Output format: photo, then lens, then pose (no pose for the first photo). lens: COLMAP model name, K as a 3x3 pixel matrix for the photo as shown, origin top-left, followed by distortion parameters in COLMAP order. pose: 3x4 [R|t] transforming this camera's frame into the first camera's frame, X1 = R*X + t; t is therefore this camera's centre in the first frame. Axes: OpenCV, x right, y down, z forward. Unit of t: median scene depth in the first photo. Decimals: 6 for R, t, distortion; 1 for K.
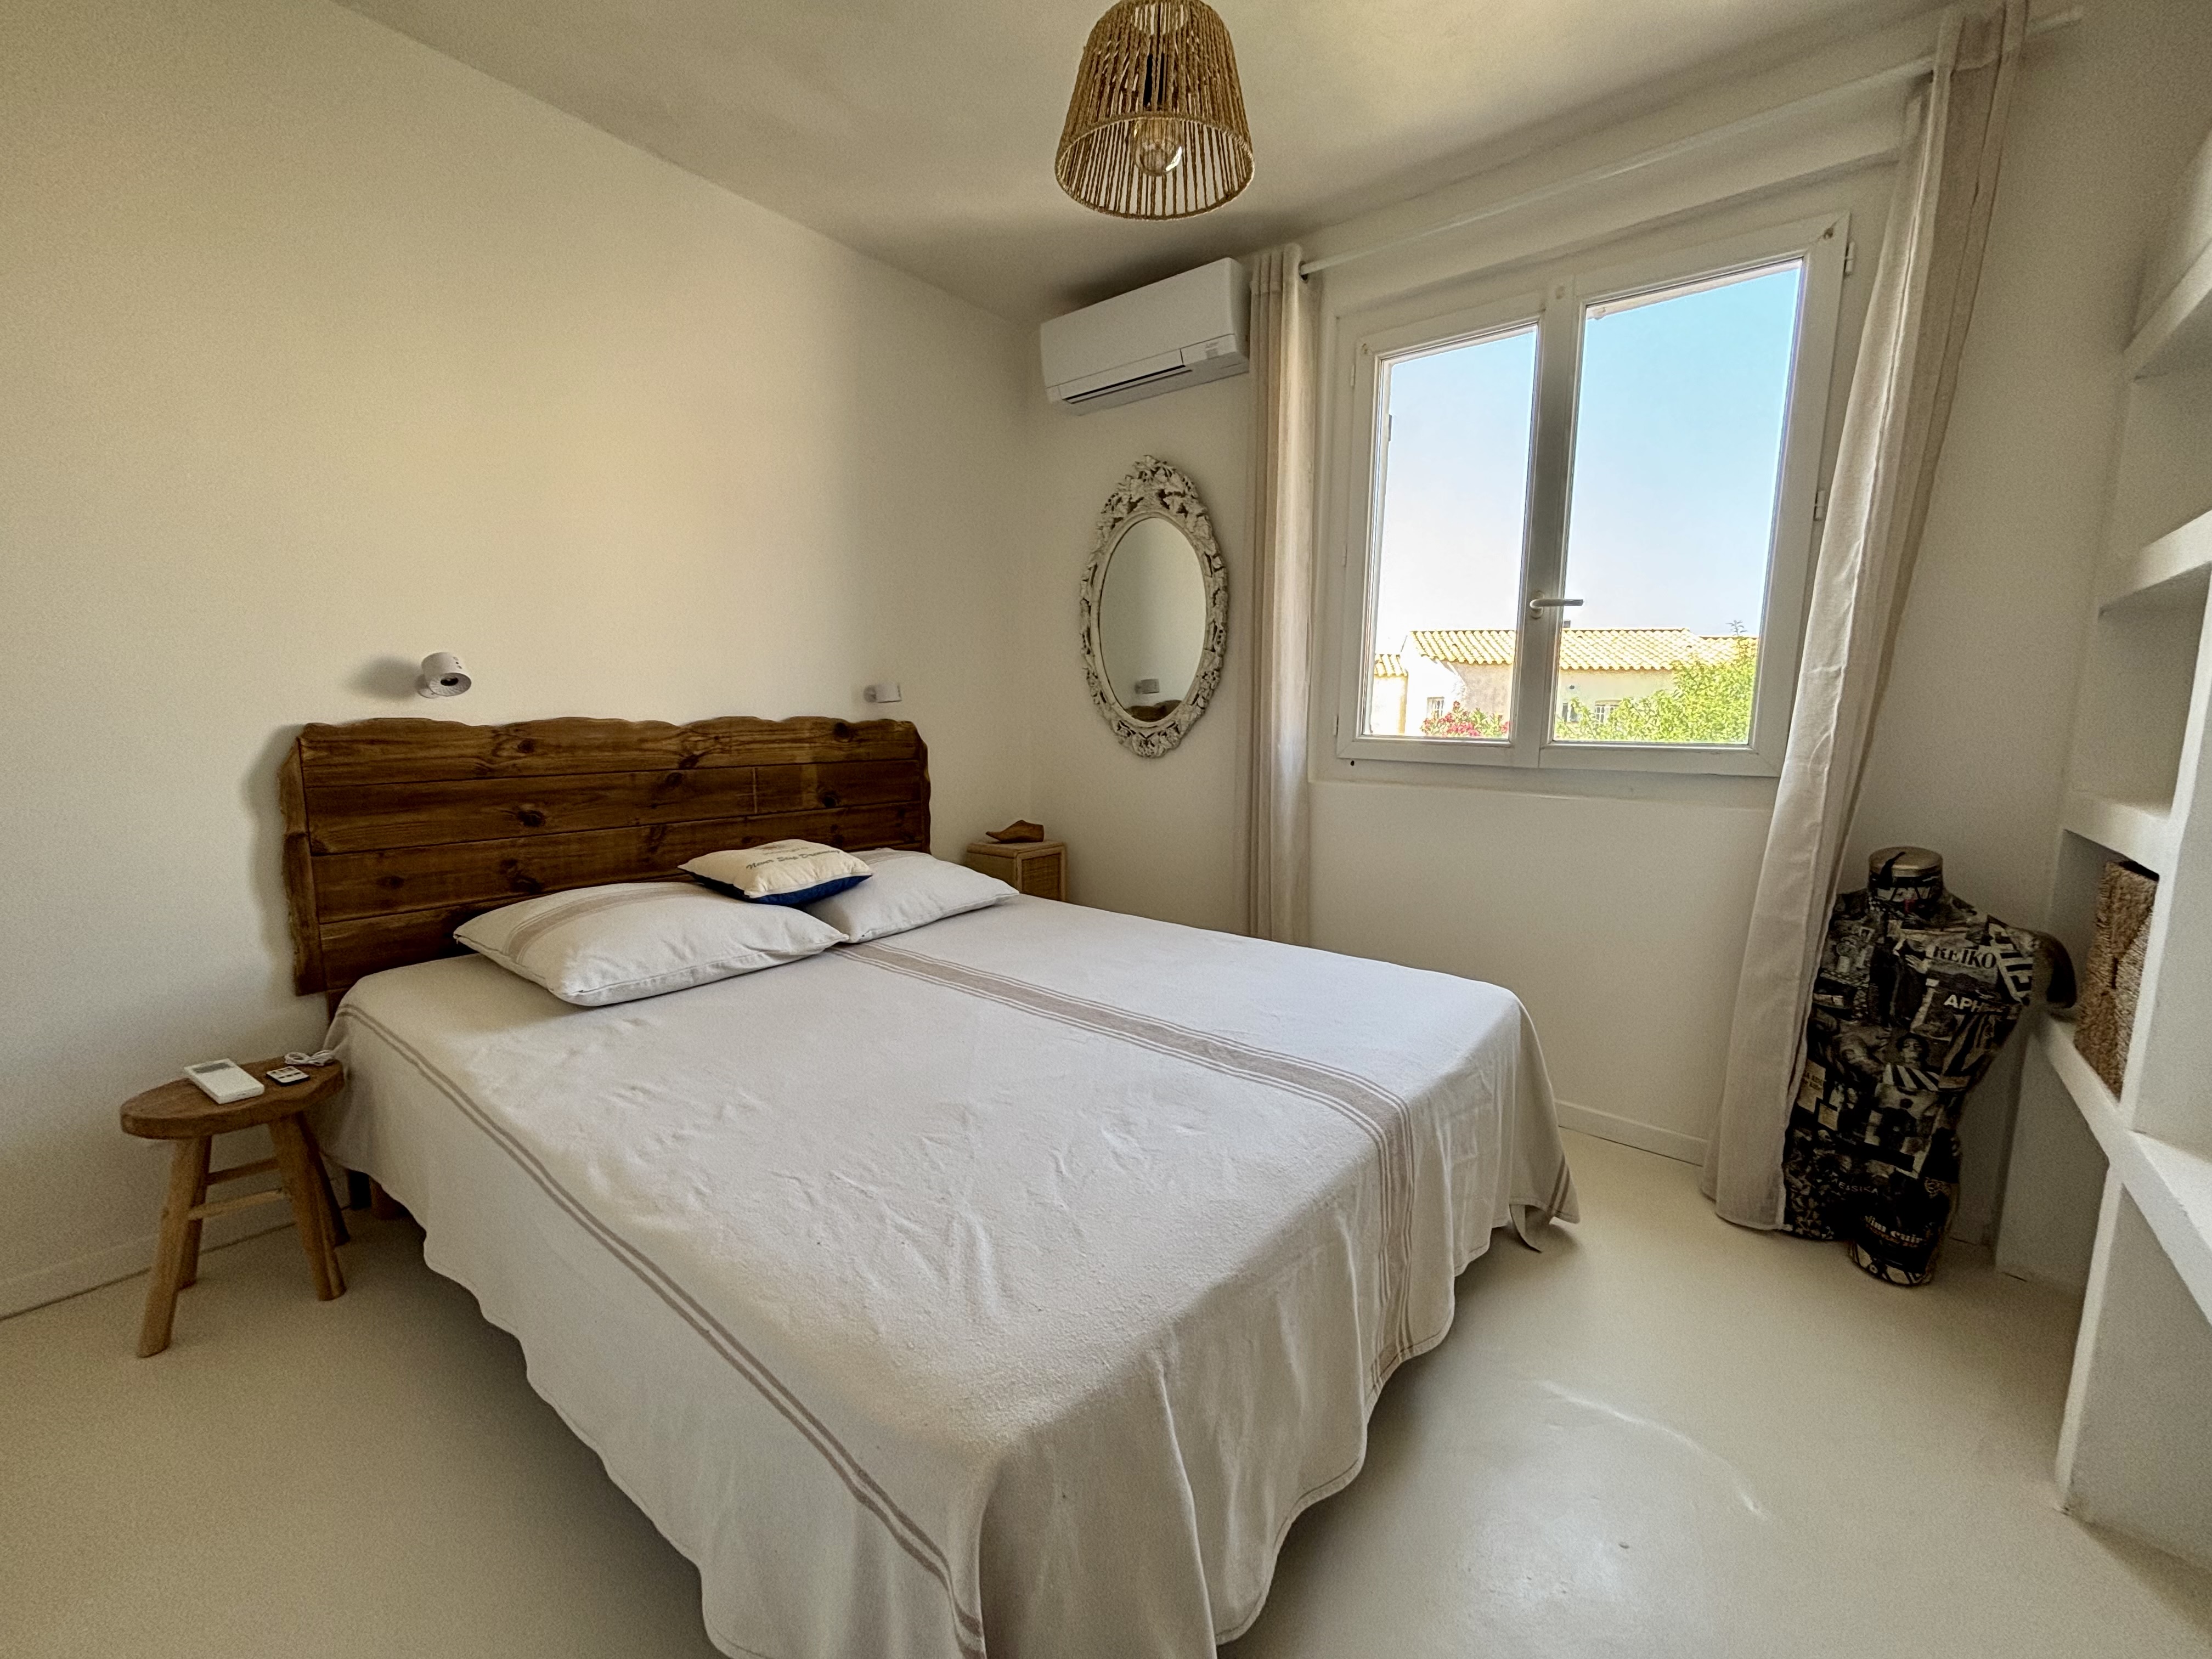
lens RADIAL K [[900.4, 0, 1091.0], [0, 900.4, 820.2], [0, 0, 1]] dist [0.004491, -0.001358]
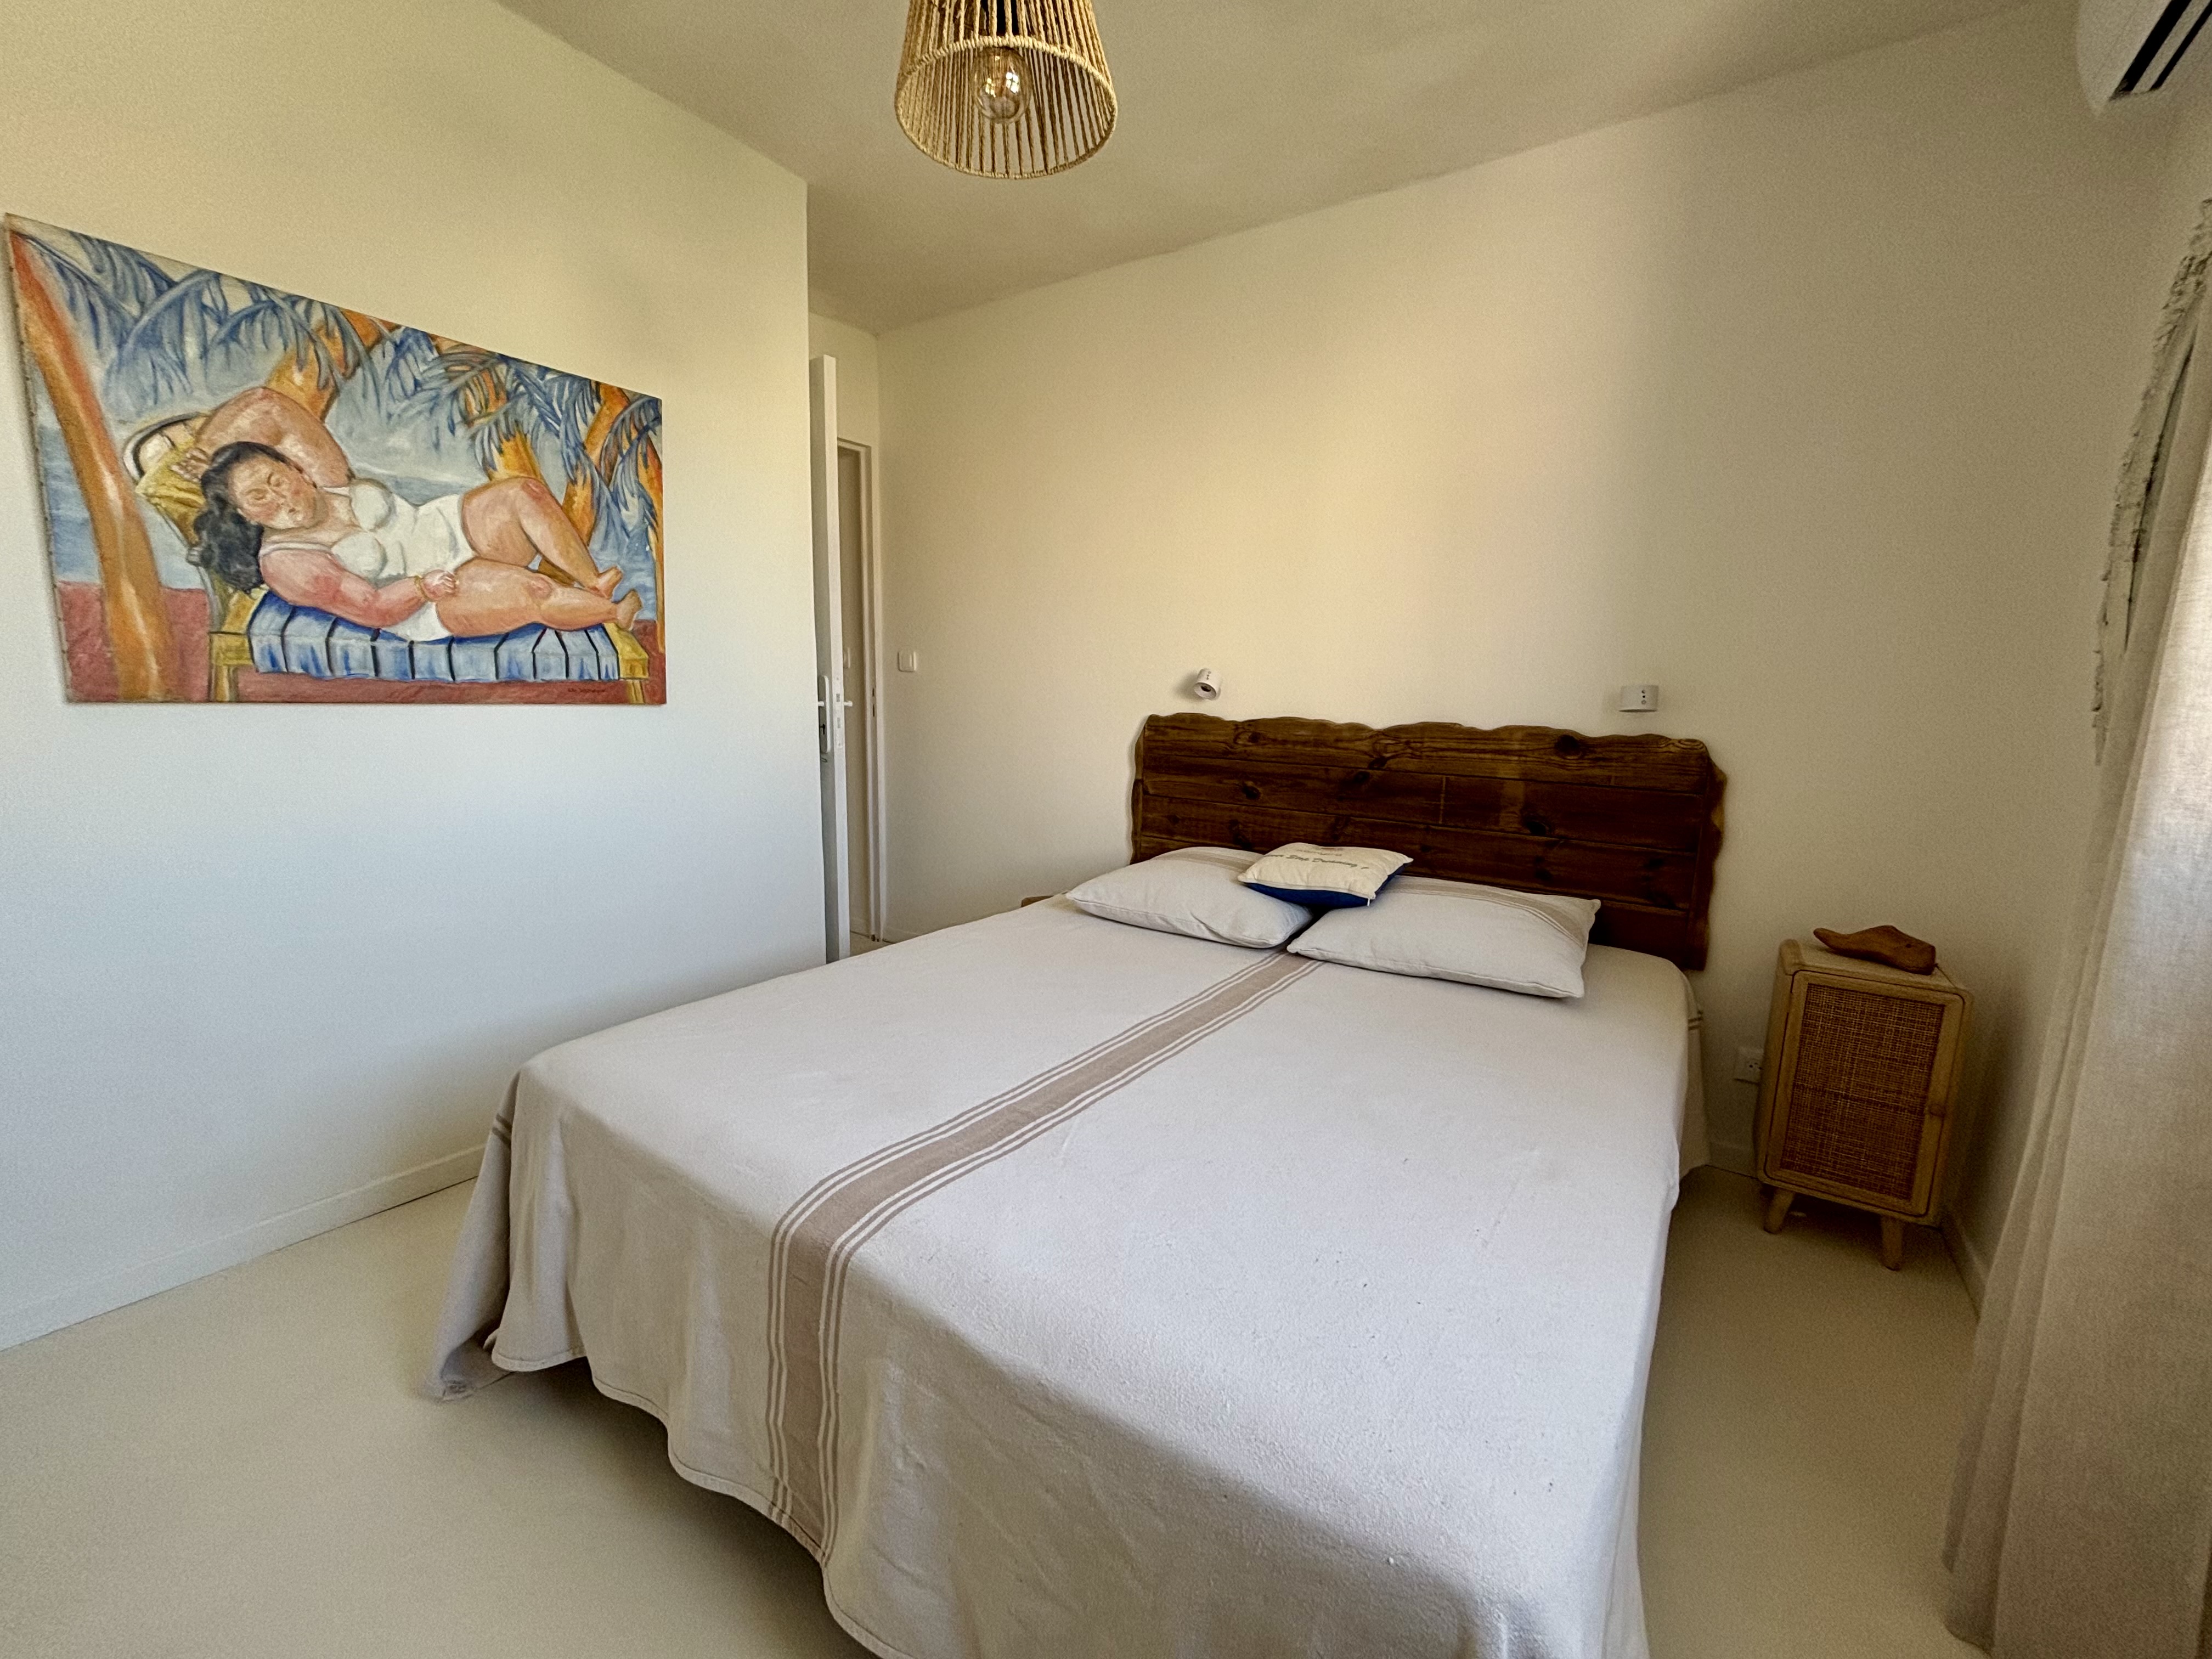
lens RADIAL K [[900.4, 0, 1111.8], [0, 900.4, 826.8], [0, 0, 1]] dist [0.004491, -0.001358]
pose [[0.064054, 0.150454, -0.986540, 0.654518], [-0.140991, 0.980018, 0.140305, -0.106140], [0.987936, 0.130107, 0.083987, 0.680892]]
